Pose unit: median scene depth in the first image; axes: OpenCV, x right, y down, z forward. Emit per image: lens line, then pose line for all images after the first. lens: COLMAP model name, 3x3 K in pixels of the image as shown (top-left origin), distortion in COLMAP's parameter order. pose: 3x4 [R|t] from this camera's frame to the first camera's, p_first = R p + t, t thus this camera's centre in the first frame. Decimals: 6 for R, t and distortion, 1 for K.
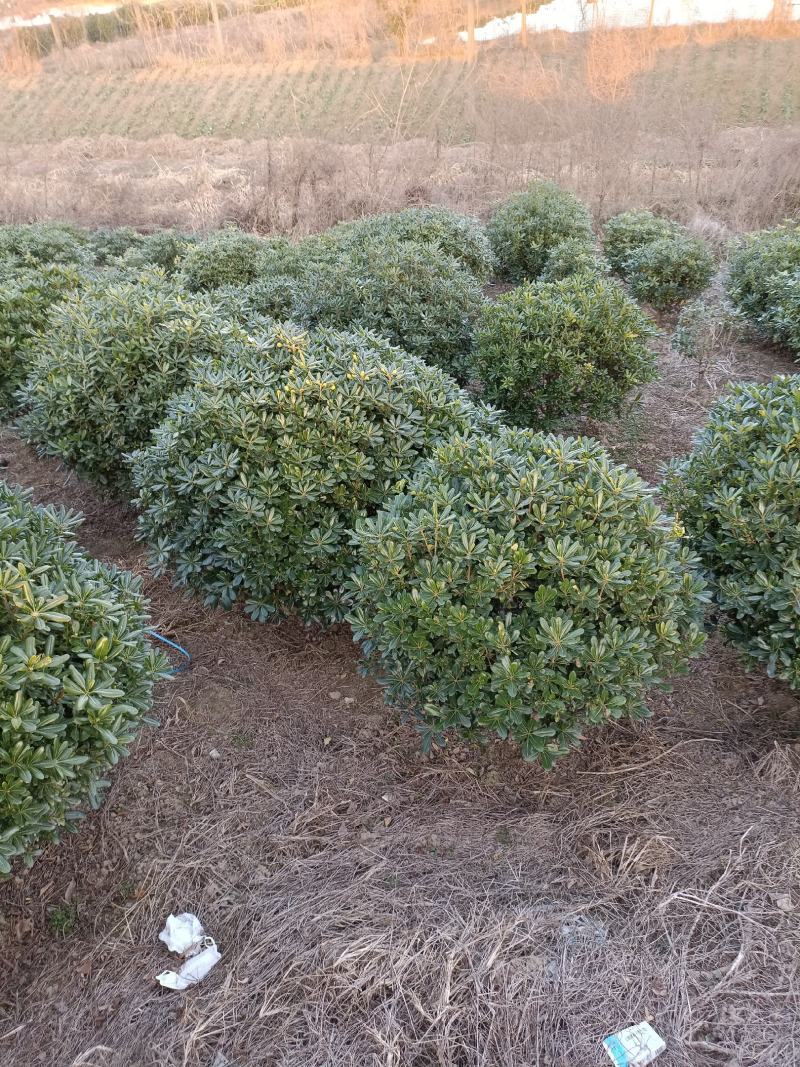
lens RADIAL K [[785.8, 0, 400.0], [0, 785.8, 533.5], [0, 0, 1]] dist [-0.001384, 0.001638]
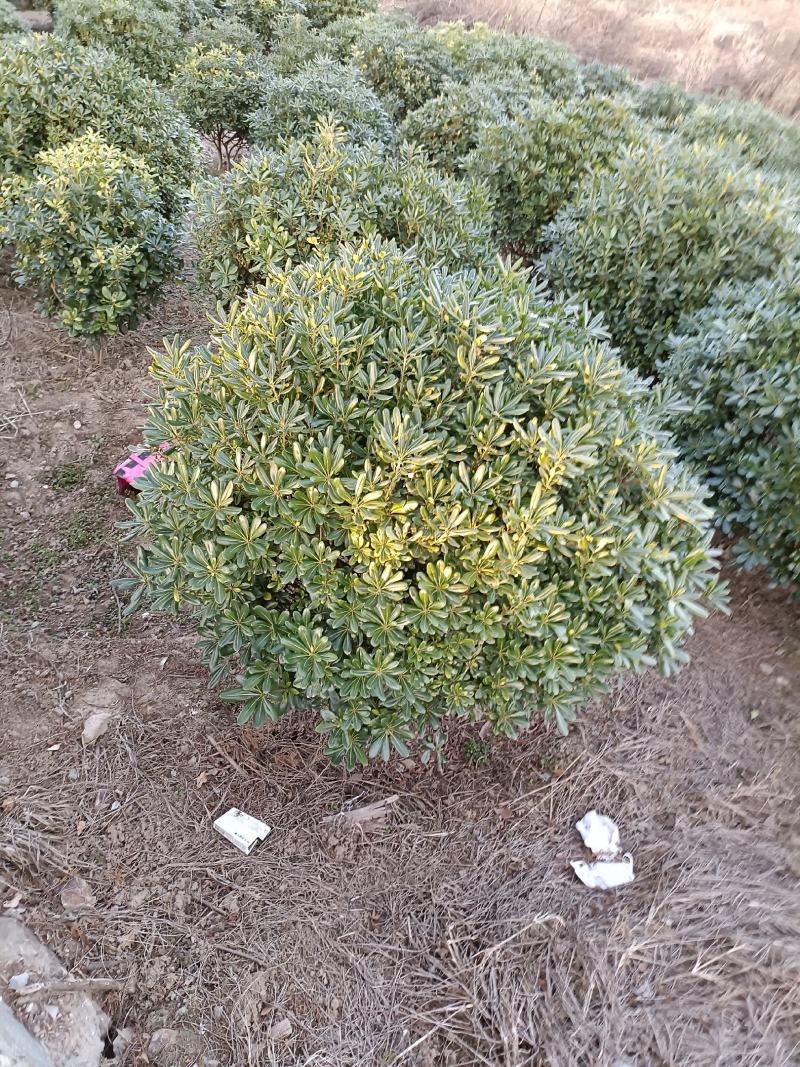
lens RADIAL K [[798.1, 0, 400.0], [0, 798.1, 533.5], [0, 0, 1]] dist [0.004312, 0.001369]
pose [[0.852233, 0.430490, -0.297283, -0.269117], [-0.382406, 0.900379, 0.207564, 0.039814], [0.357022, -0.063210, 0.931955, -0.006738]]
